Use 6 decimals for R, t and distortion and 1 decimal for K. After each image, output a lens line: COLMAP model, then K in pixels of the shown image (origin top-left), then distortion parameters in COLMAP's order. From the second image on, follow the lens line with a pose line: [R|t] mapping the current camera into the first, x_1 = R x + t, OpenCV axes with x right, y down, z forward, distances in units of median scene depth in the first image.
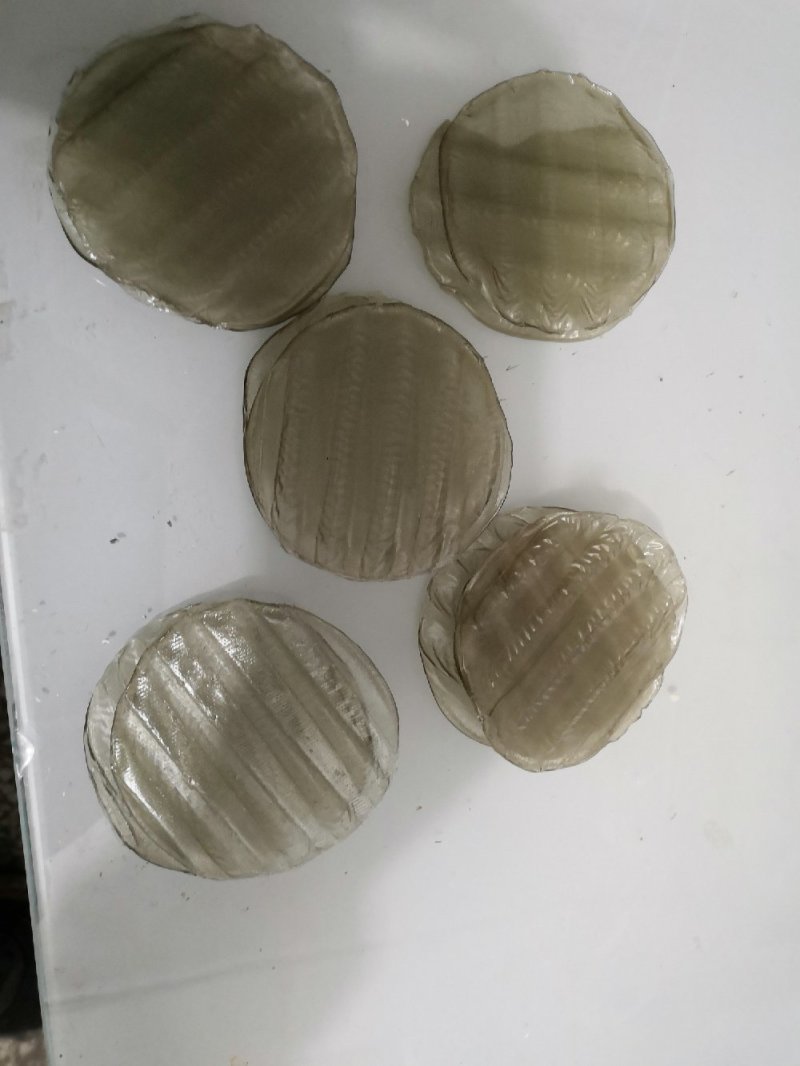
lens RADIAL K [[794.1, 0, 400.0], [0, 794.1, 533.0], [0, 0, 1]] dist [0.008181, -0.003019]
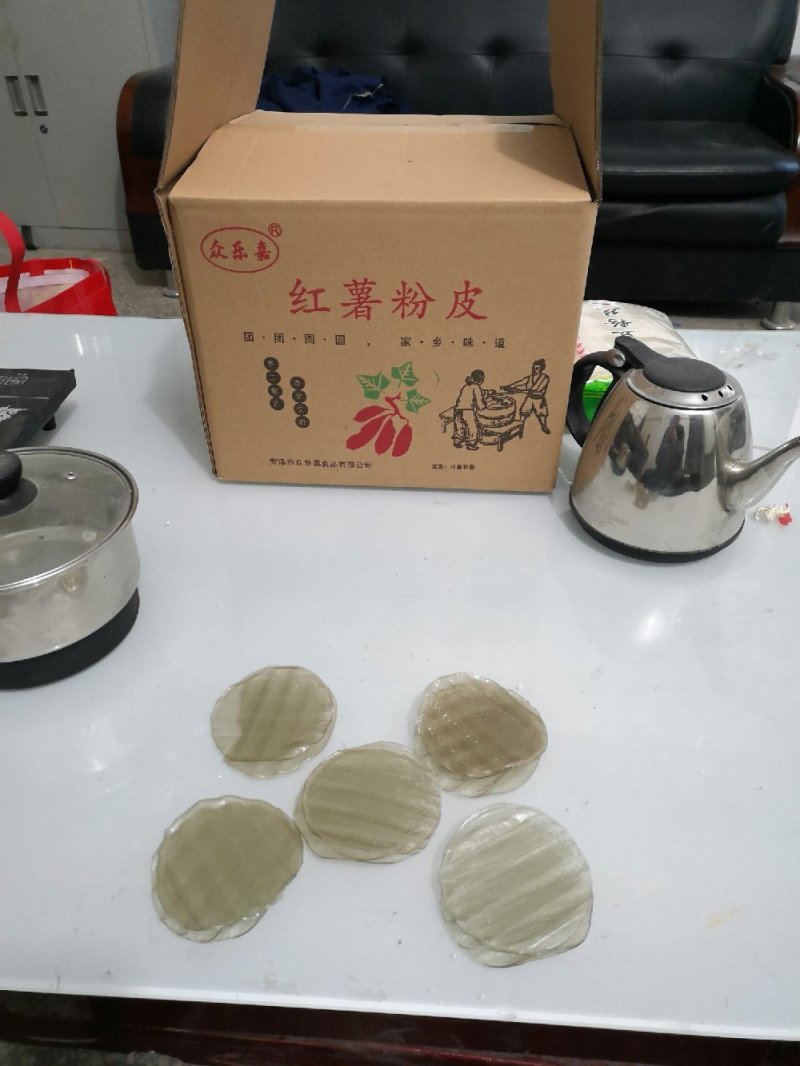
lens RADIAL K [[779.5, 0, 382.0], [0, 779.5, 537.9], [0, 0, 1]] dist [0.012449, -0.002970]
pose [[0.142312, -0.796957, 0.587032, -0.591883], [0.982235, 0.040414, -0.183253, 0.226463], [0.122320, 0.602683, 0.788550, -0.858955]]
